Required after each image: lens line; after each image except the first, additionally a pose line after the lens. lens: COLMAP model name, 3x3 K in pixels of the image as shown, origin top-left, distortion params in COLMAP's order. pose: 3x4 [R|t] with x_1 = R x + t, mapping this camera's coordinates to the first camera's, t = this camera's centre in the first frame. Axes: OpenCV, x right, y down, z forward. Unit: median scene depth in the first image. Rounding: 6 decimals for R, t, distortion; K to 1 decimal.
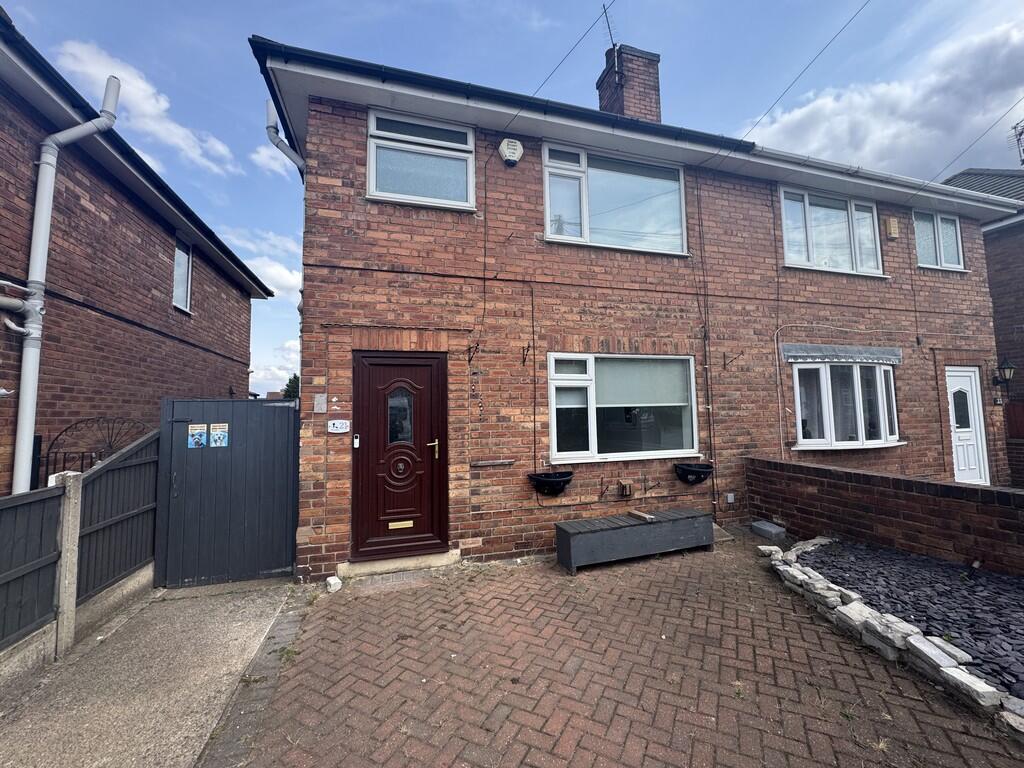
lens RADIAL K [[410.9, 0, 517.3], [0, 410.9, 380.5], [0, 0, 1]] dist [0.000172, 0.000085]
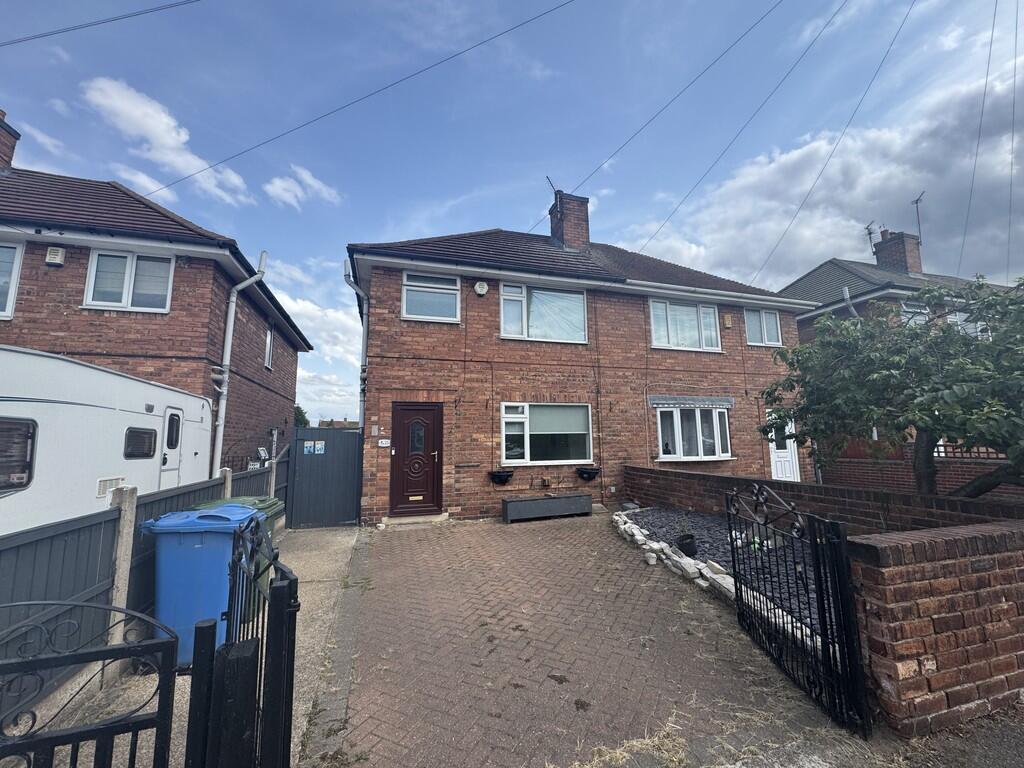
lens RADIAL K [[408.6, 0, 512.3], [0, 408.6, 380.8], [0, 0, 1]] dist [-0.000406, -0.000139]
pose [[0.999760, 0.000431, -0.021916, 0.162367], [-0.002238, 0.996589, -0.082497, -0.015397], [0.021805, 0.082526, 0.996350, -0.745274]]
